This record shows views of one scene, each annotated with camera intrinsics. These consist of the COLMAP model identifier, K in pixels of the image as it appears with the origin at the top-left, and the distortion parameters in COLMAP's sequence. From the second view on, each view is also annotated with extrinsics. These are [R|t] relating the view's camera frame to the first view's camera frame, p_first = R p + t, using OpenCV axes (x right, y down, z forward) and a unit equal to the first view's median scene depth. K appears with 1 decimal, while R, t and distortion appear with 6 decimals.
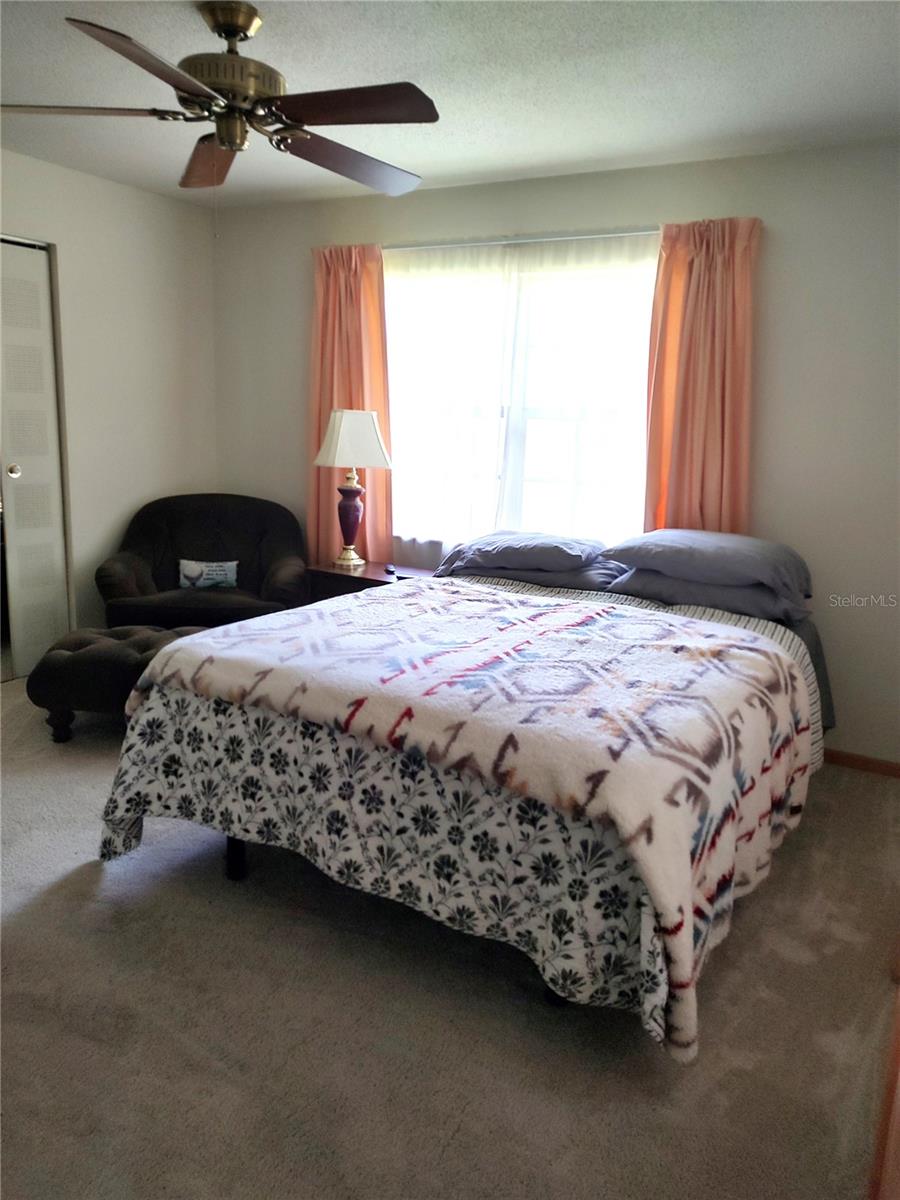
lens RADIAL K [[884.0, 0, 446.2], [0, 884.0, 600.6], [0, 0, 1]] dist [0.020078, -0.022433]
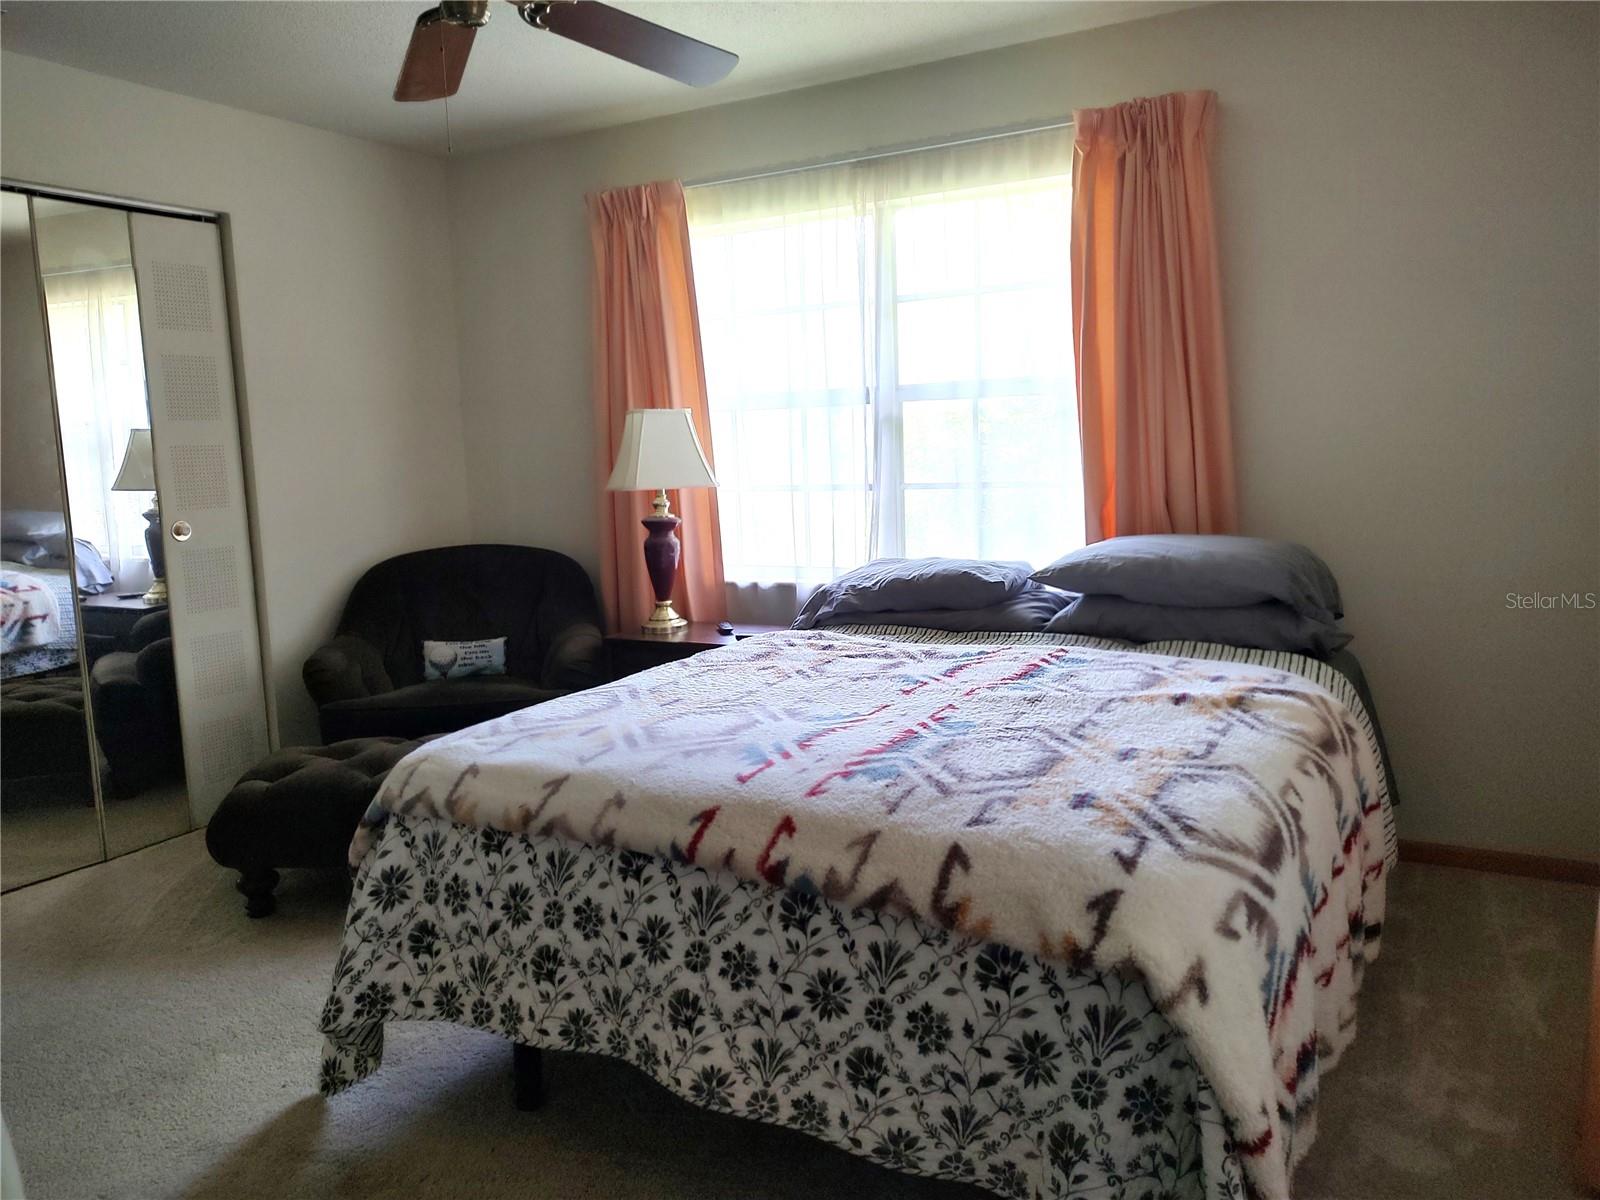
lens RADIAL K [[1178.7, 0, 802.9], [0, 1178.7, 590.3], [0, 0, 1]] dist [0.020078, -0.022433]
pose [[0.997059, -0.074008, 0.019921, -0.030937], [0.075369, 0.993976, -0.079564, 0.023278], [-0.013912, 0.080831, 0.996631, 0.115211]]
